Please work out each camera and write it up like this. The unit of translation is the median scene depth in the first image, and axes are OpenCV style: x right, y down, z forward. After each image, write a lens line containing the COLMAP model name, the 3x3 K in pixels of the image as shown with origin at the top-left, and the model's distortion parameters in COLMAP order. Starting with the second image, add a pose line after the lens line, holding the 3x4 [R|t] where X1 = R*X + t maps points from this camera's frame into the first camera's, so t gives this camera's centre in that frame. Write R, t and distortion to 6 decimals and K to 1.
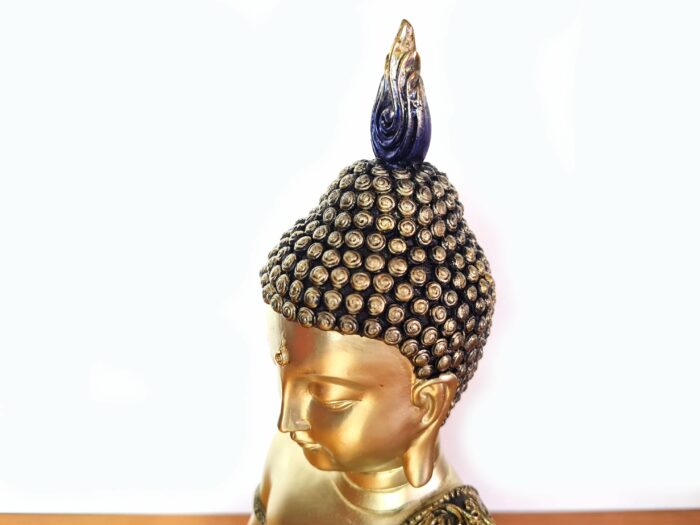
lens RADIAL K [[571.4, 0, 350.0], [0, 571.4, 262.5], [0, 0, 1]] dist [-0.042239, -0.003191]
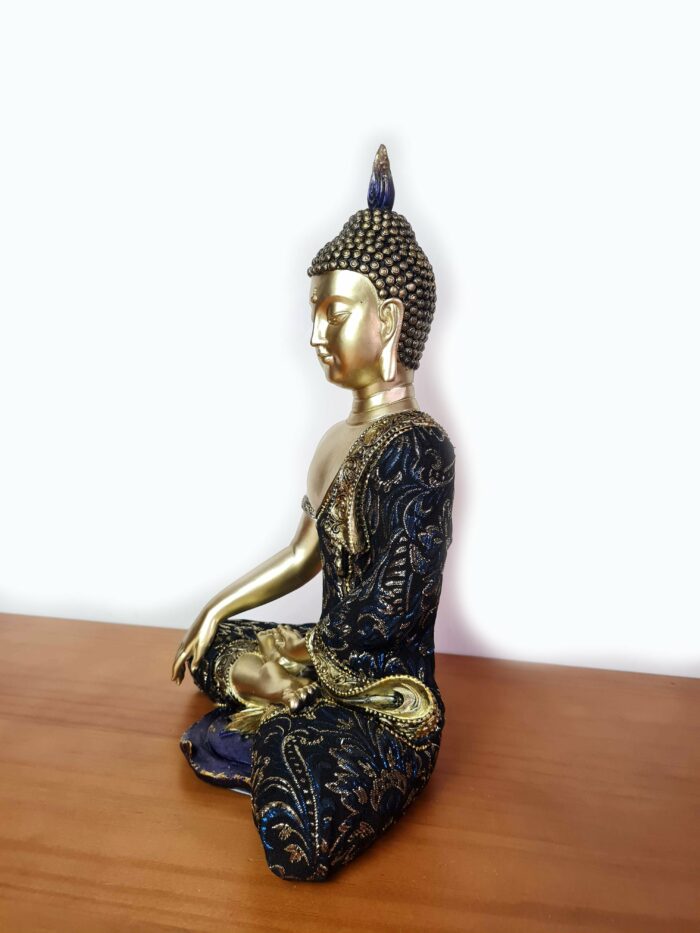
lens RADIAL K [[761.6, 0, 350.0], [0, 761.6, 466.5], [0, 0, 1]] dist [-0.042239, -0.003191]
pose [[0.981359, 0.005079, -0.192114, 0.523041], [-0.057852, 0.961091, -0.270107, 1.464319], [0.183267, 0.276186, 0.943469, -1.309047]]
